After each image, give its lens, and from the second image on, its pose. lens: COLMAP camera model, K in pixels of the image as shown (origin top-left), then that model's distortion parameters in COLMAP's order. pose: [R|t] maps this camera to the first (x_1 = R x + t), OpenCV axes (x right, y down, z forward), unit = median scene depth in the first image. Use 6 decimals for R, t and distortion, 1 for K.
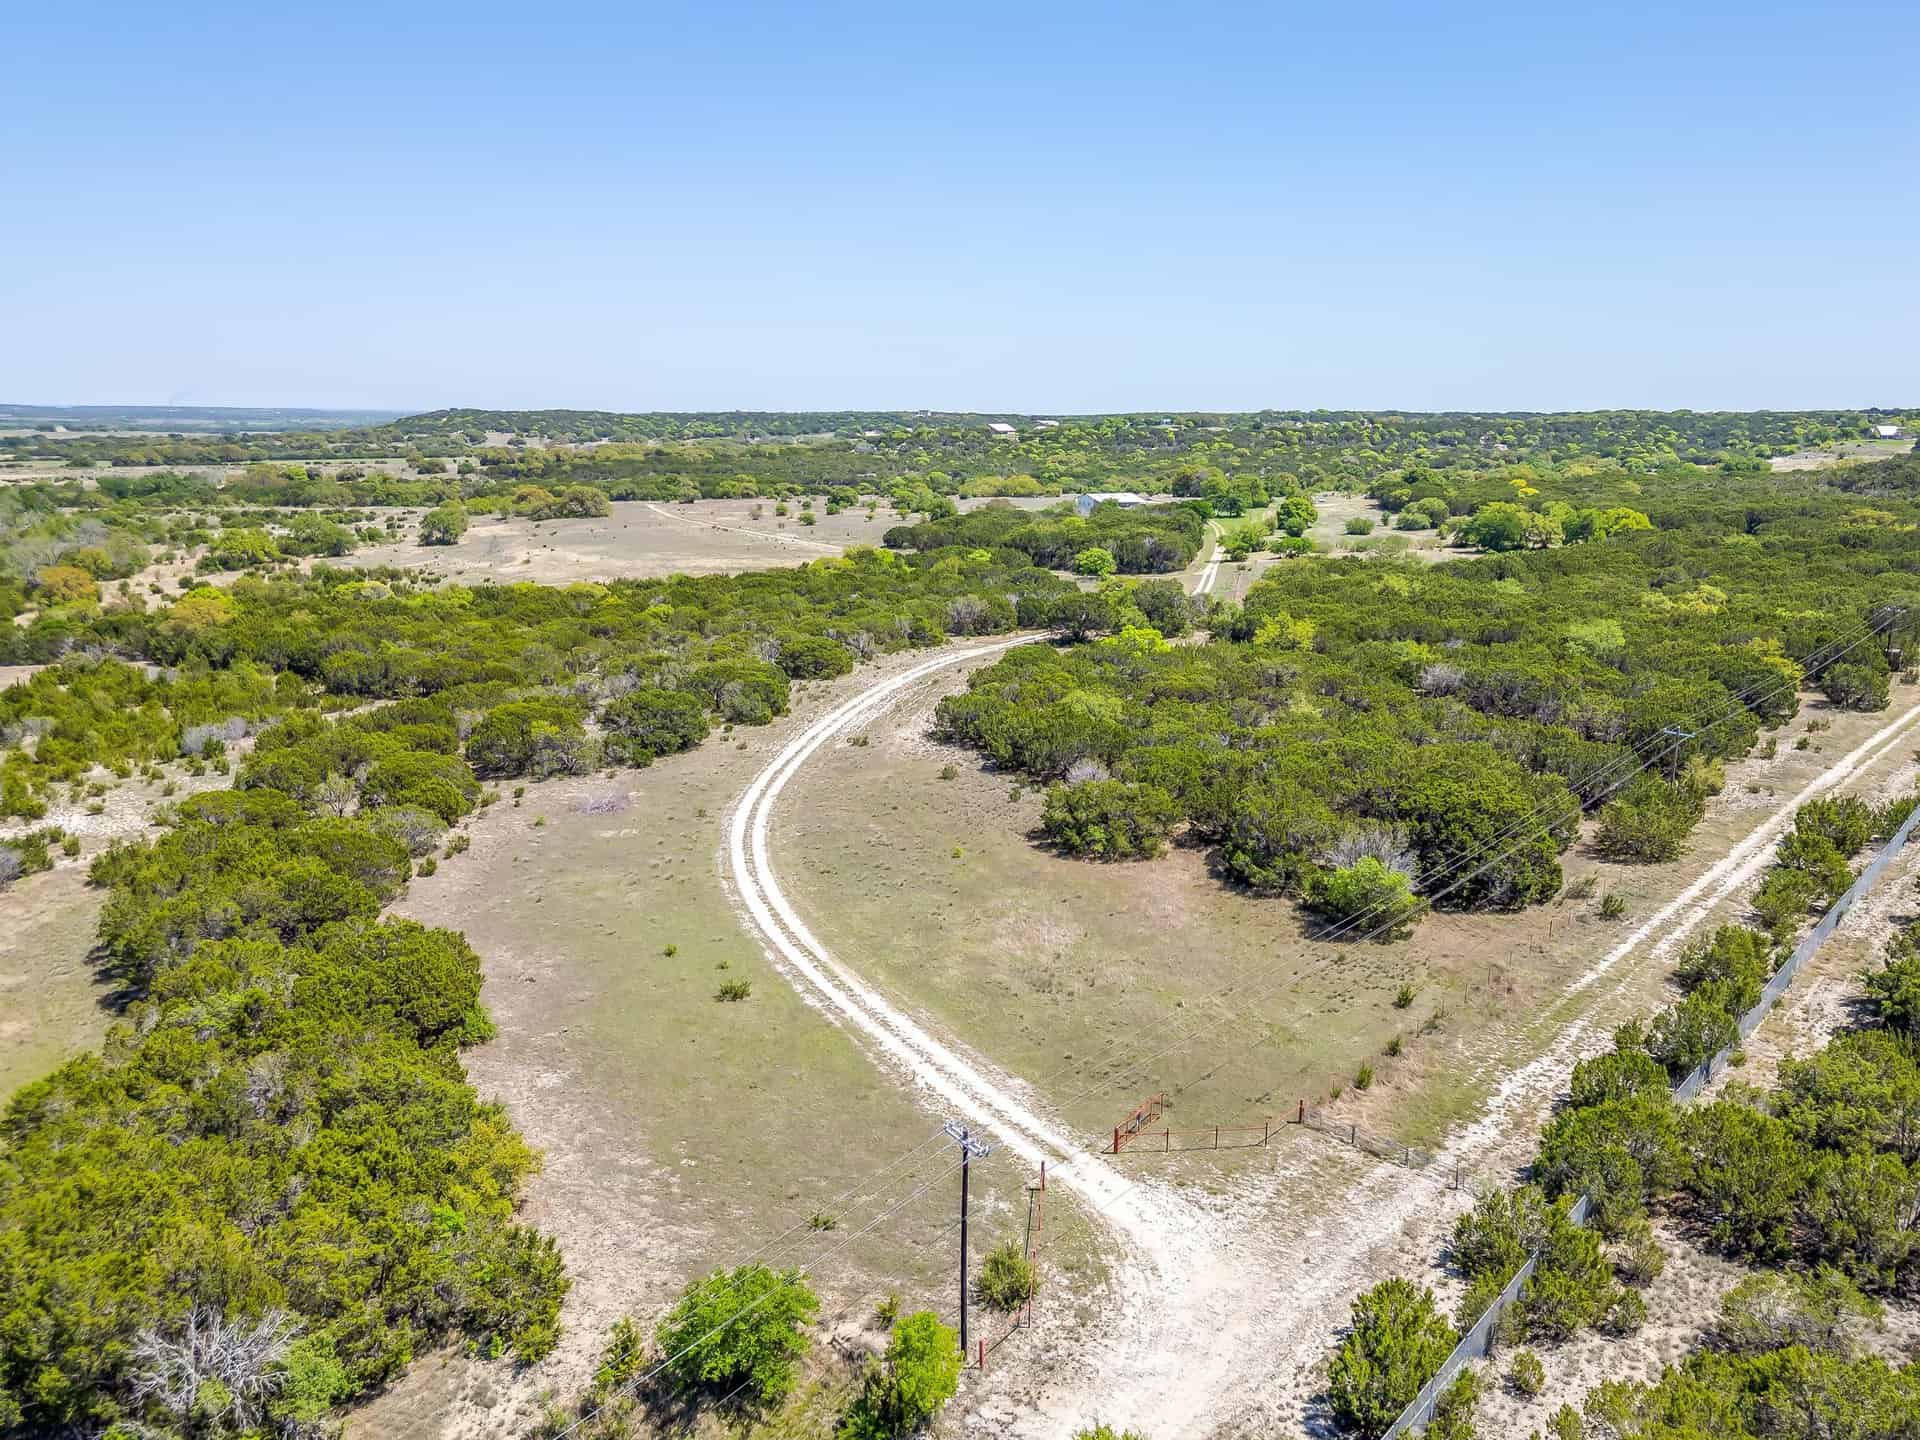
lens RADIAL K [[1357.2, 0, 963.0], [0, 1357.2, 721.7], [0, 0, 1]] dist [0.075321, -0.070506]
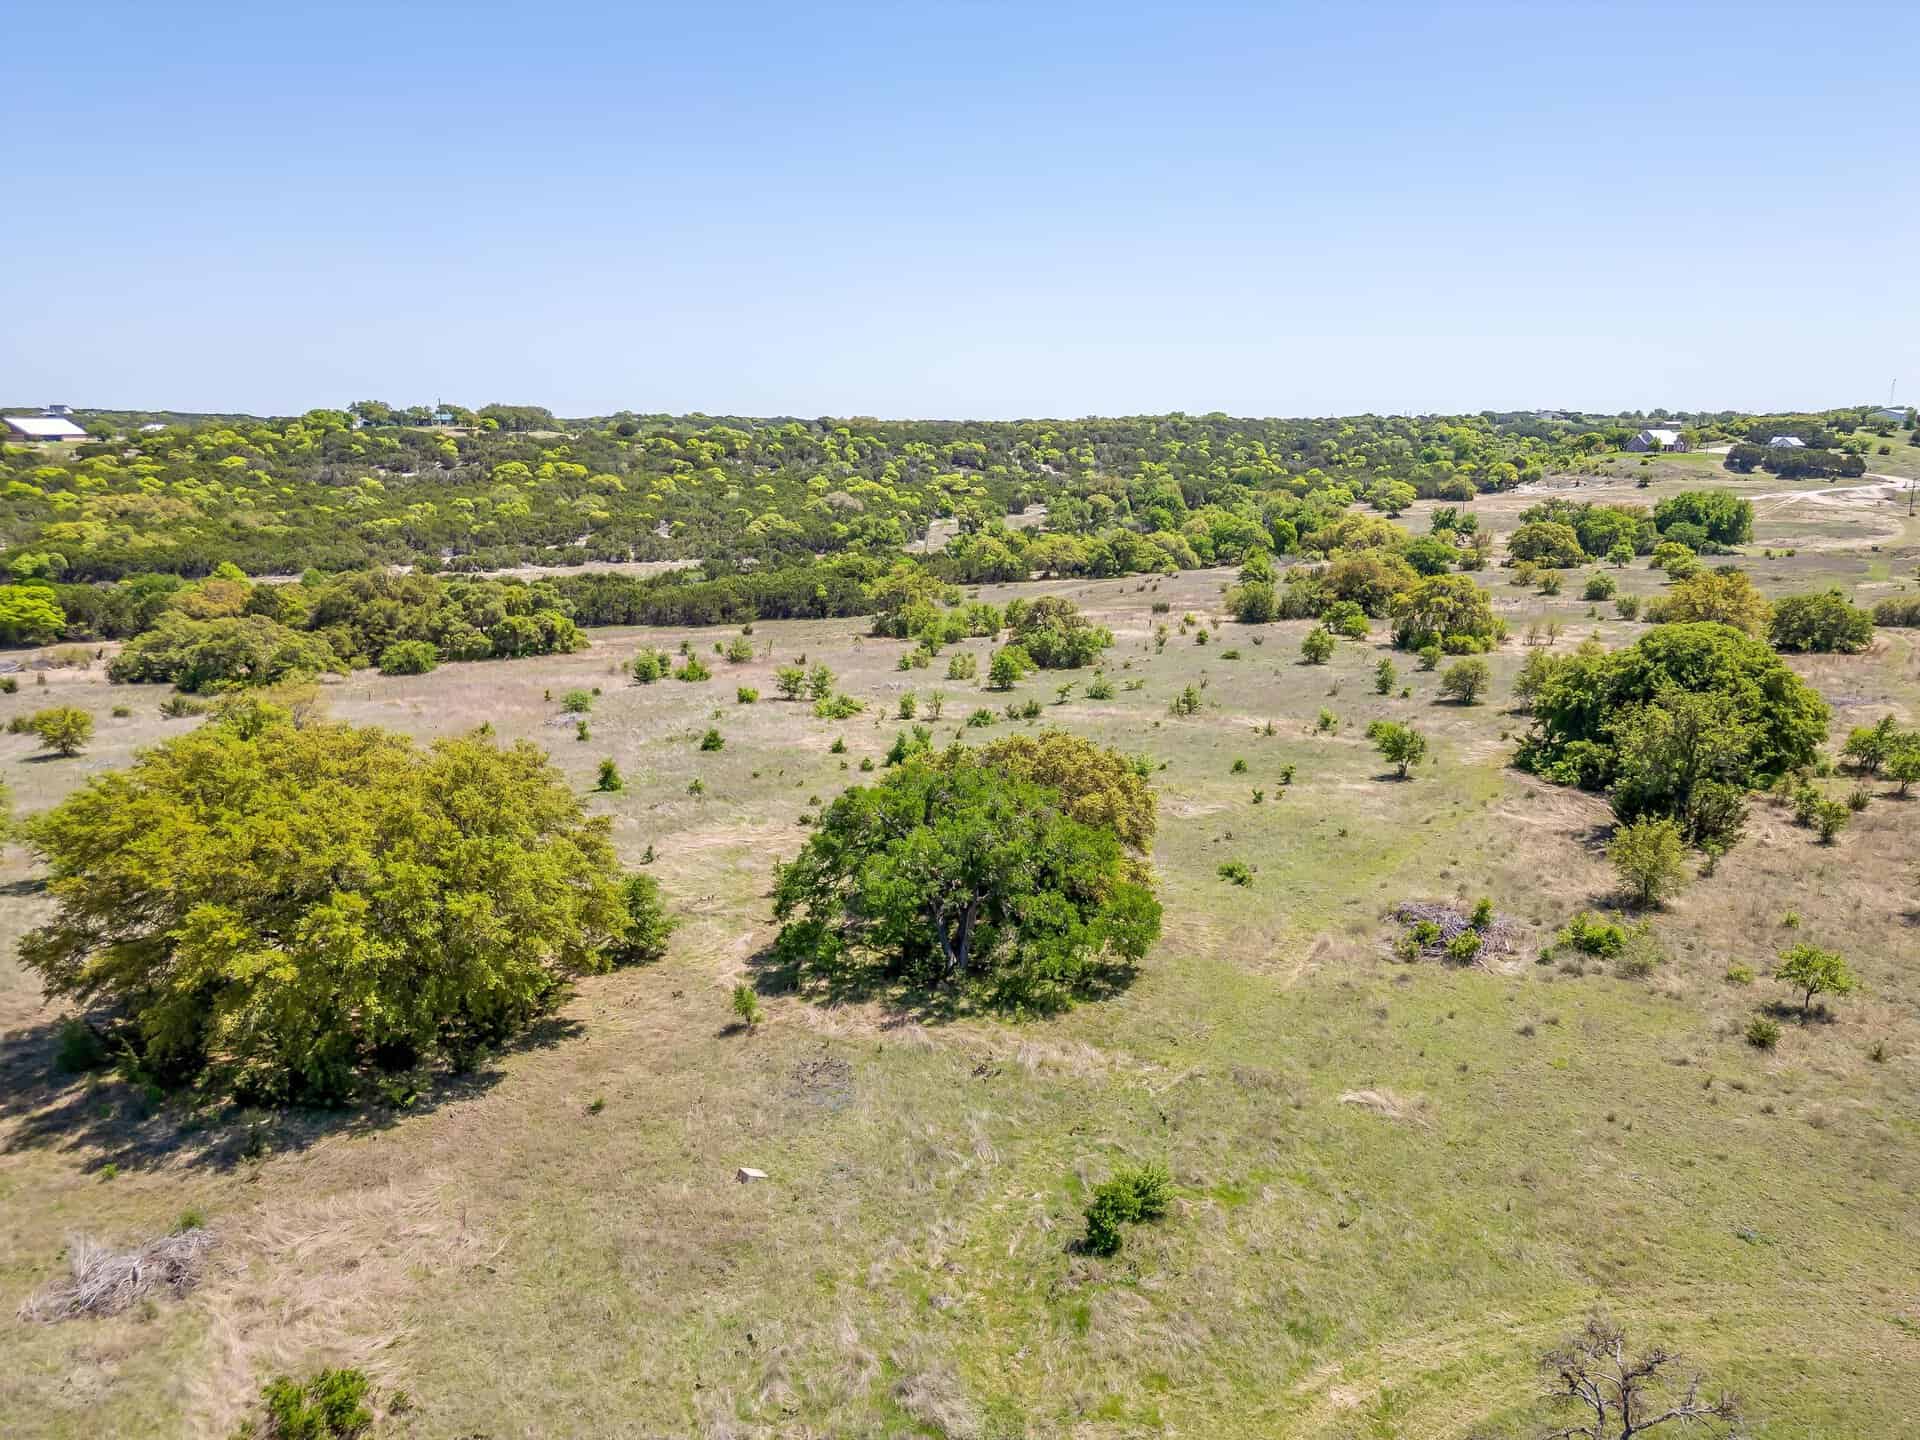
lens RADIAL K [[1357.2, 0, 963.0], [0, 1357.2, 721.7], [0, 0, 1]] dist [0.075321, -0.070506]
pose [[0.895895, -0.091704, 0.434698, 0.710720], [0.095378, 0.995351, 0.013410, -0.765602], [-0.433907, 0.029447, 0.900477, 3.644542]]
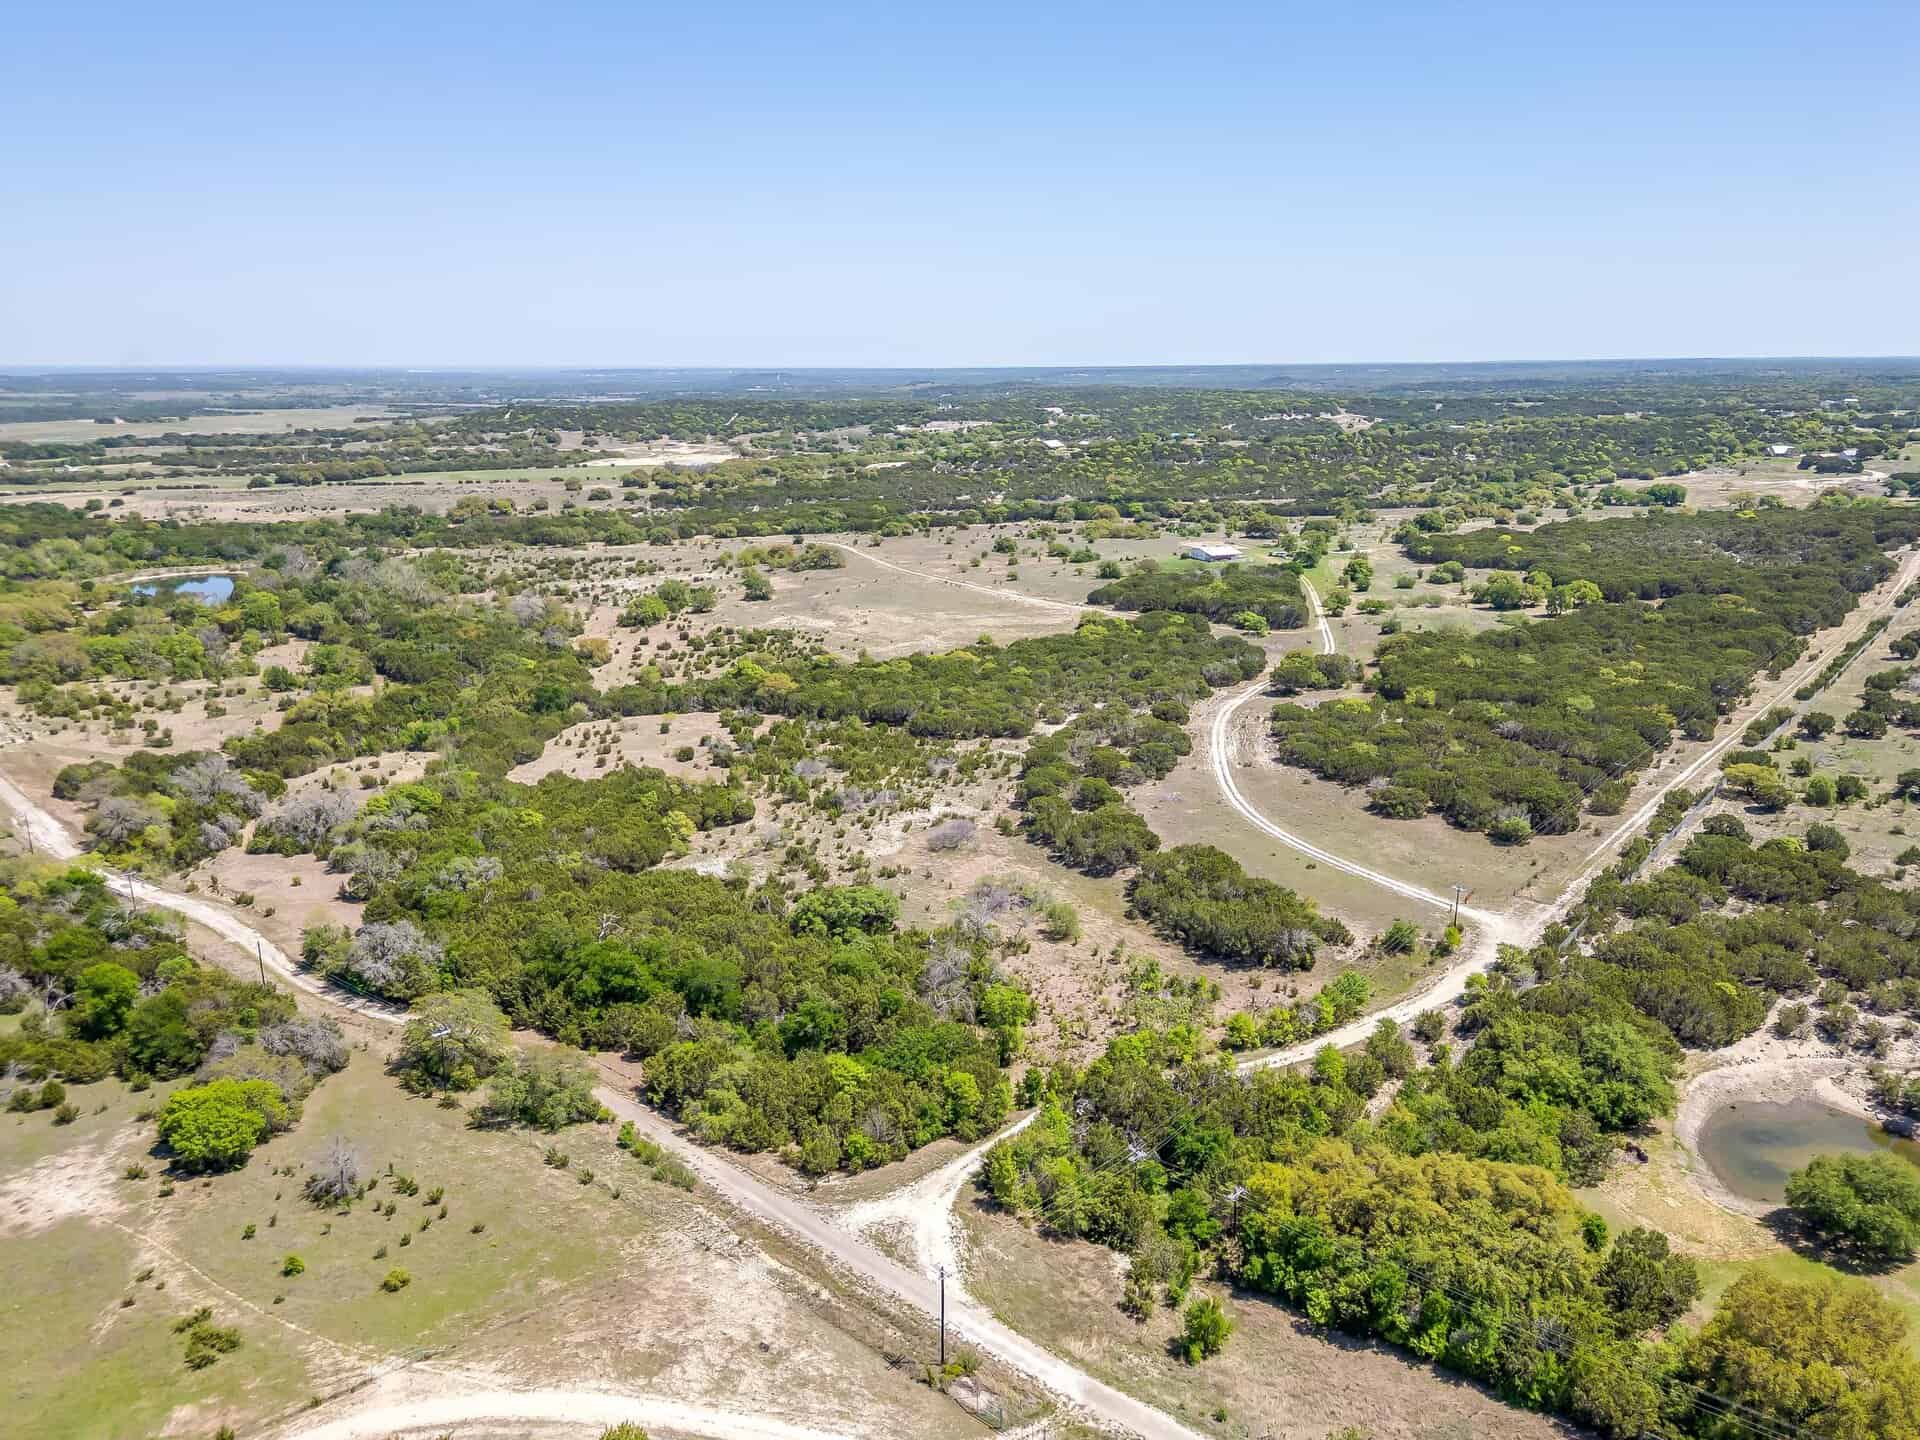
lens RADIAL K [[1357.2, 0, 963.0], [0, 1357.2, 721.7], [0, 0, 1]] dist [0.075321, -0.070506]
pose [[0.999093, -0.020012, 0.037590, -0.764555], [0.018465, 0.998987, 0.041037, -0.189670], [-0.038373, -0.040306, 0.998450, -1.443019]]
